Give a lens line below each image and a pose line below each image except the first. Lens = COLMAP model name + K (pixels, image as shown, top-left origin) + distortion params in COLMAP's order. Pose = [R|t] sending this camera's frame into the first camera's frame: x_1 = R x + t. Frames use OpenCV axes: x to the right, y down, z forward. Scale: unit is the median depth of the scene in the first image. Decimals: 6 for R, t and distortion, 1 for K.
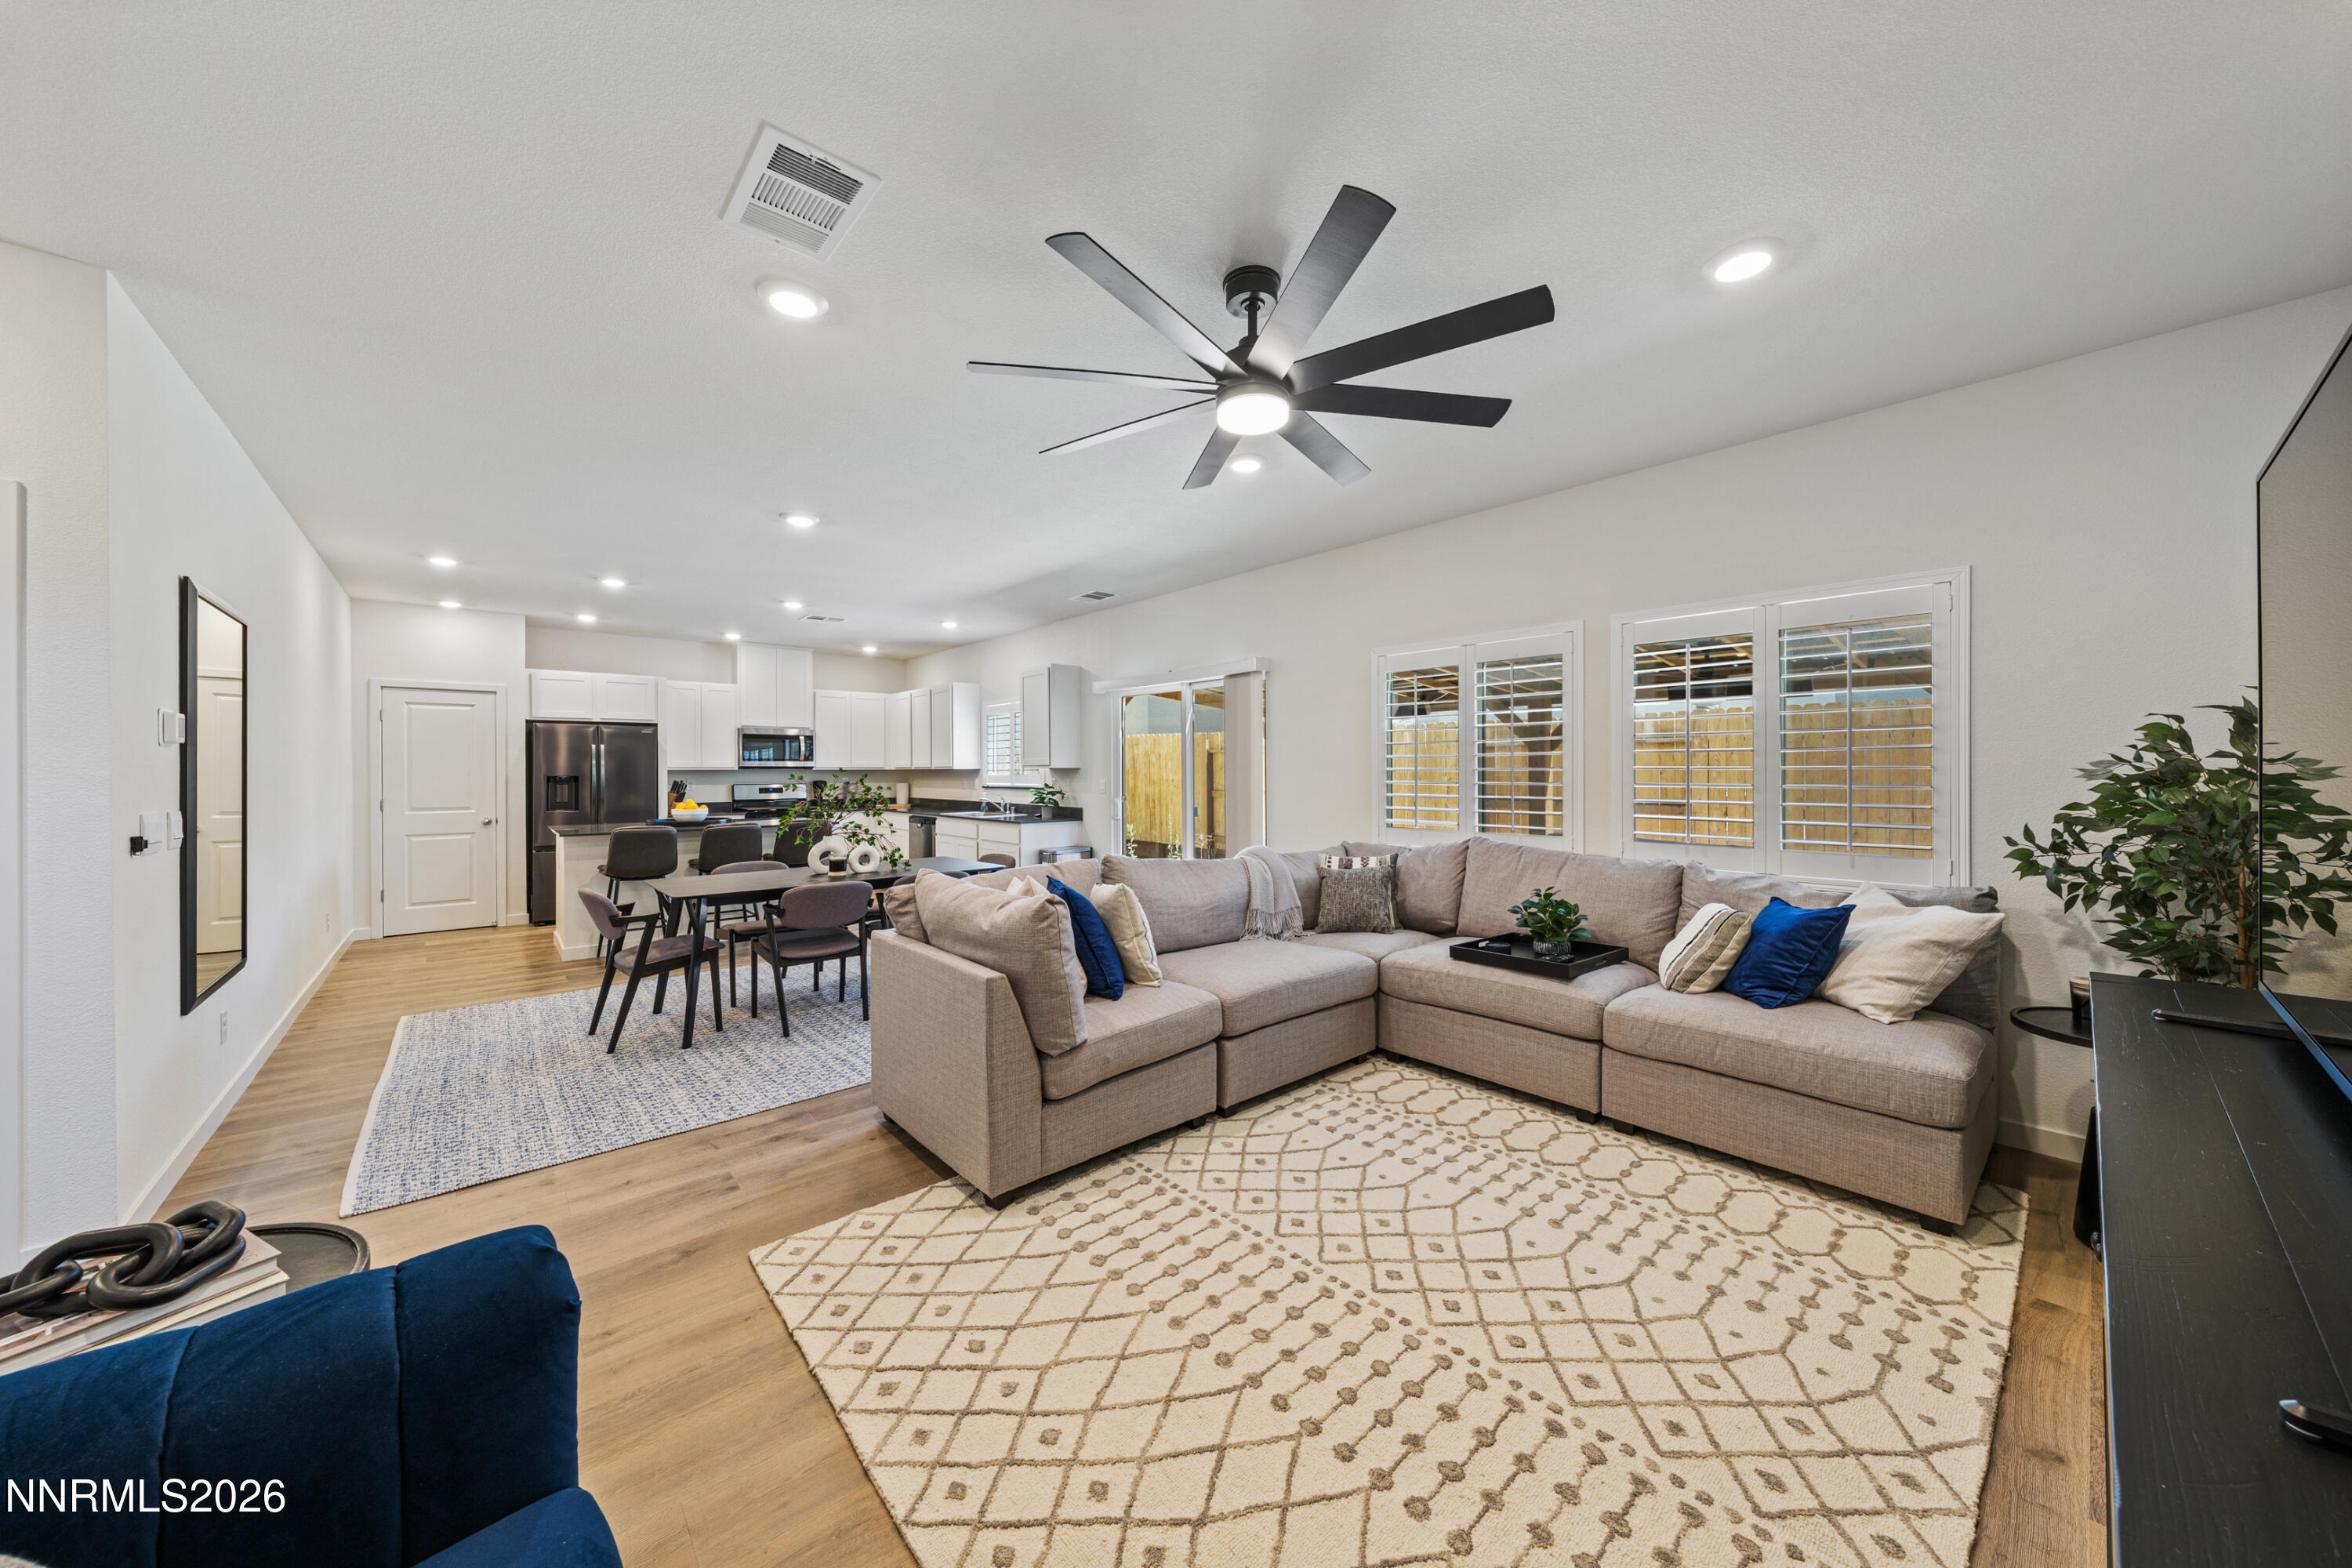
lens RADIAL K [[799.3, 0, 1179.9], [0, 799.3, 776.1], [0, 0, 1]] dist [-0.002112, -0.000451]
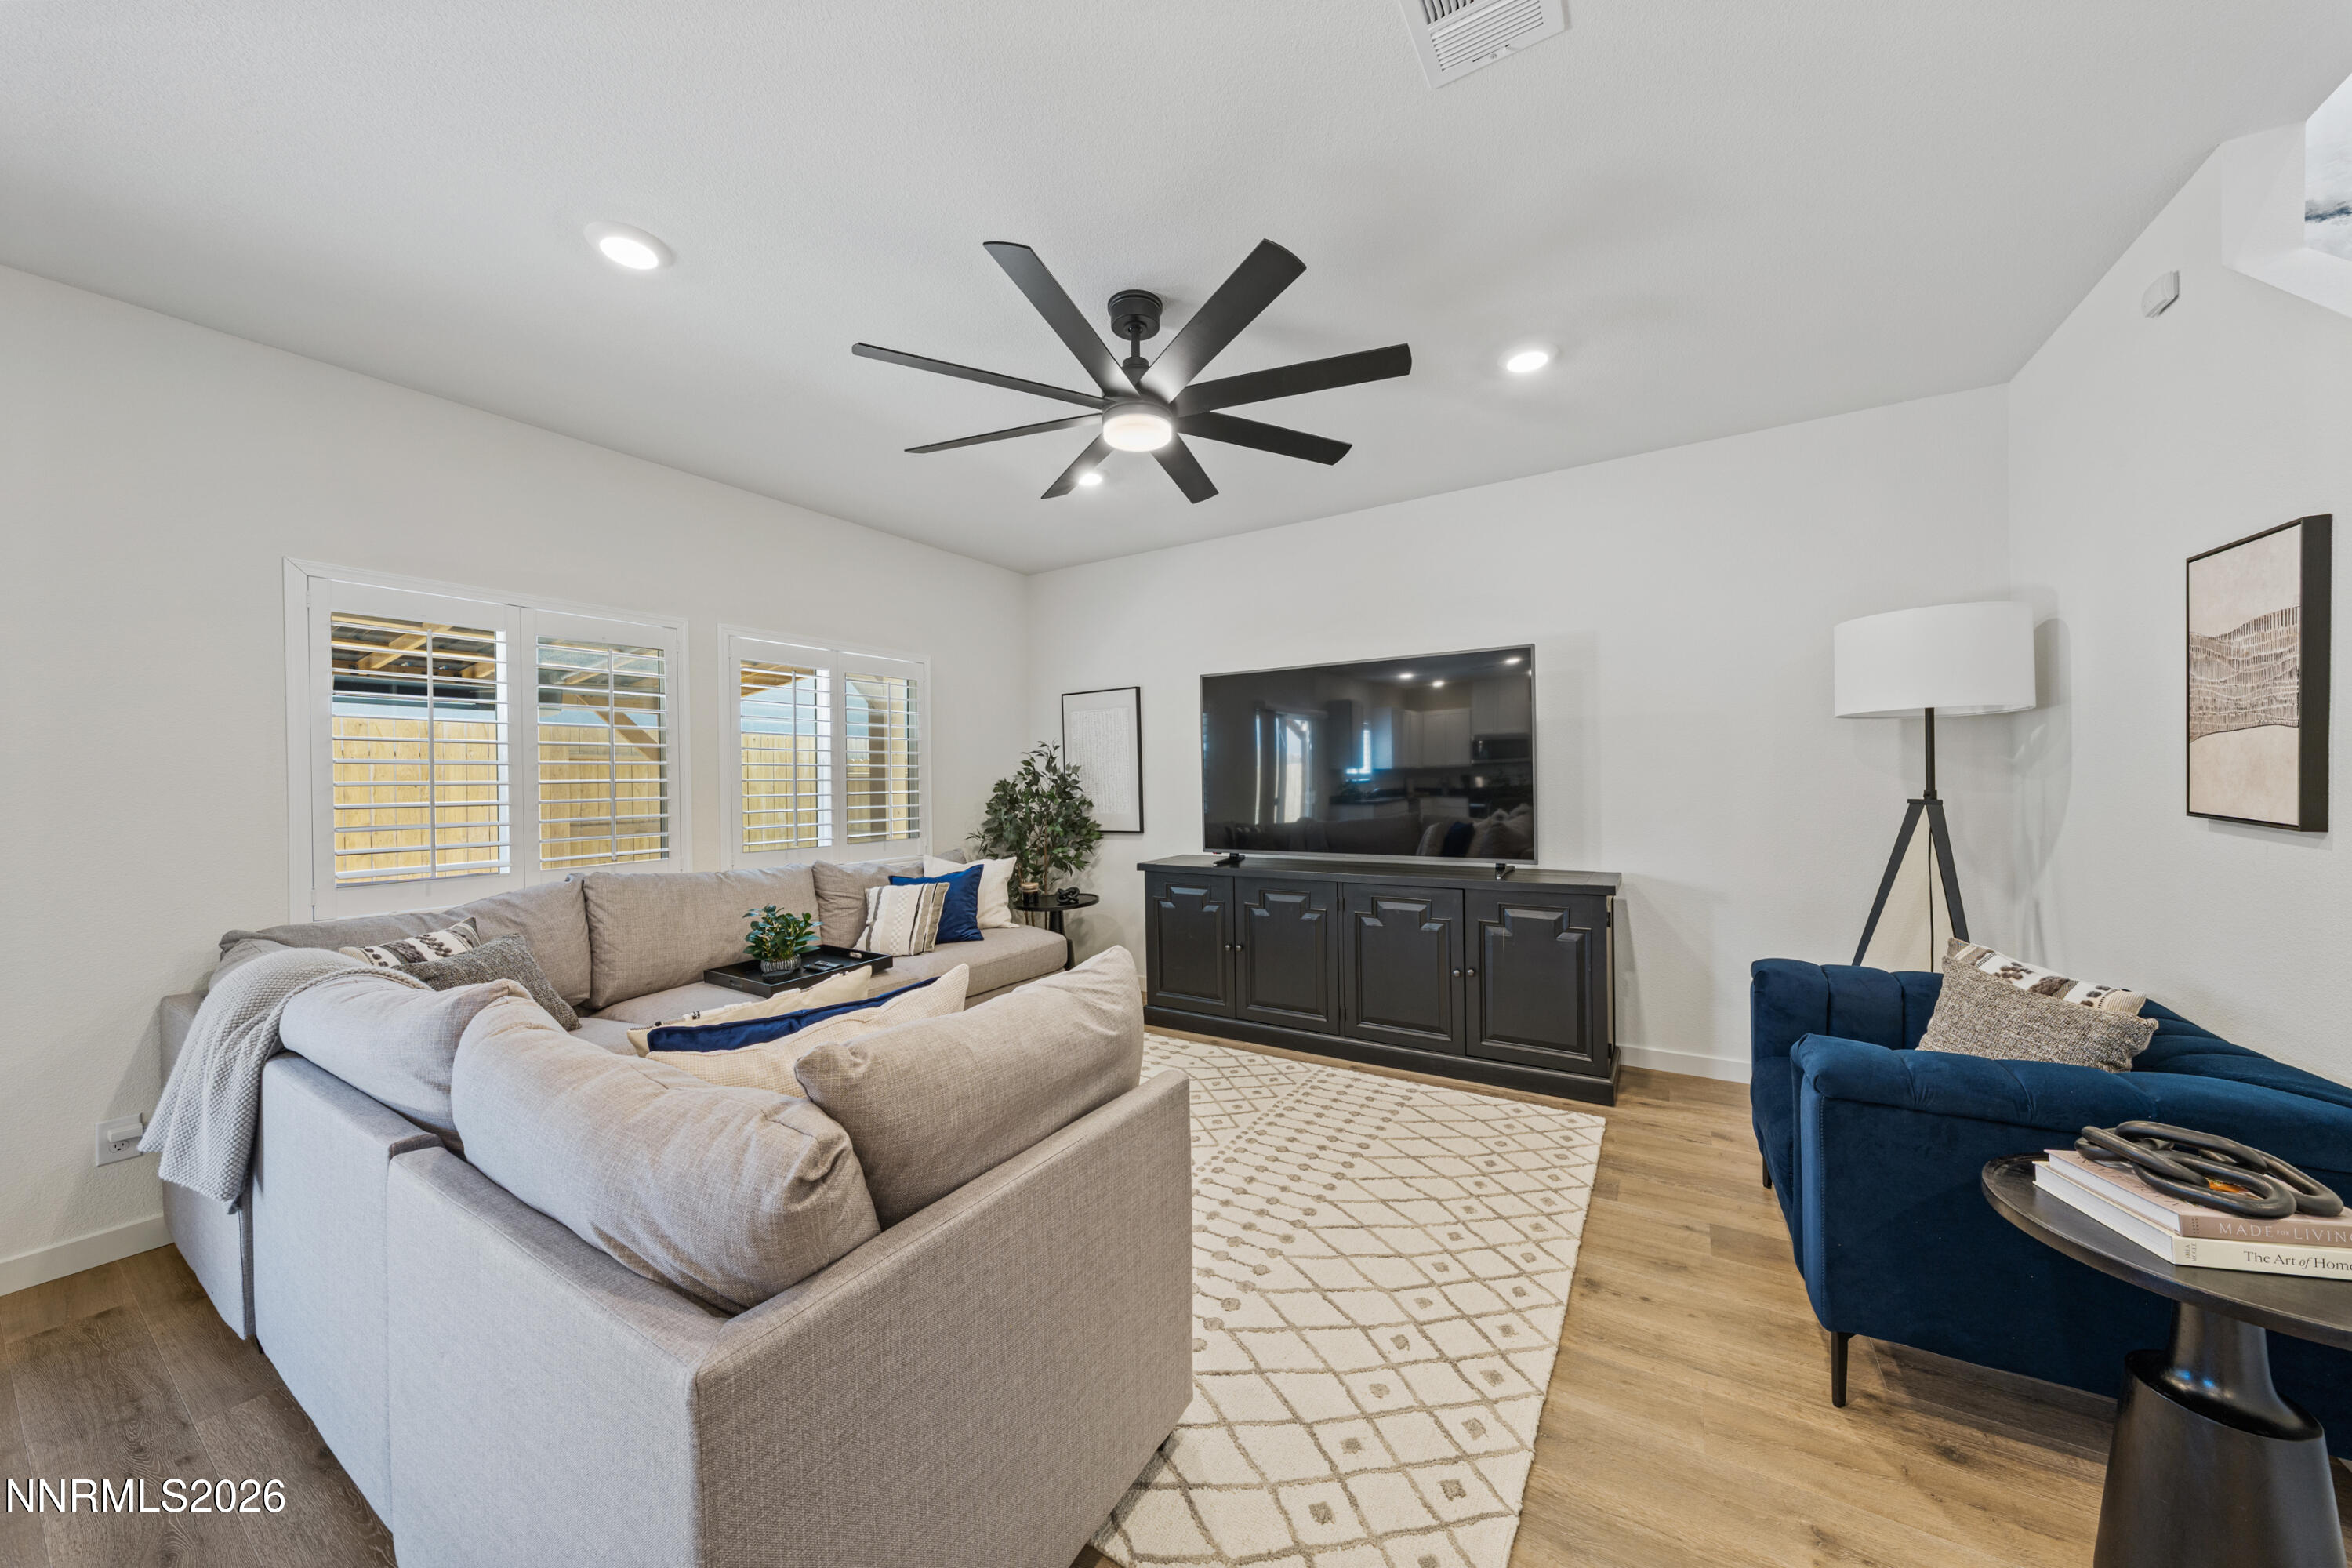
lens RADIAL K [[799.3, 0, 1175.3], [0, 799.3, 784.4], [0, 0, 1]] dist [-0.002112, -0.000451]
pose [[-0.281703, 0.001052, 0.959501, -0.374375], [0.022631, 0.999728, 0.005548, 0.001053], [-0.959235, 0.023277, -0.281650, 0.506210]]
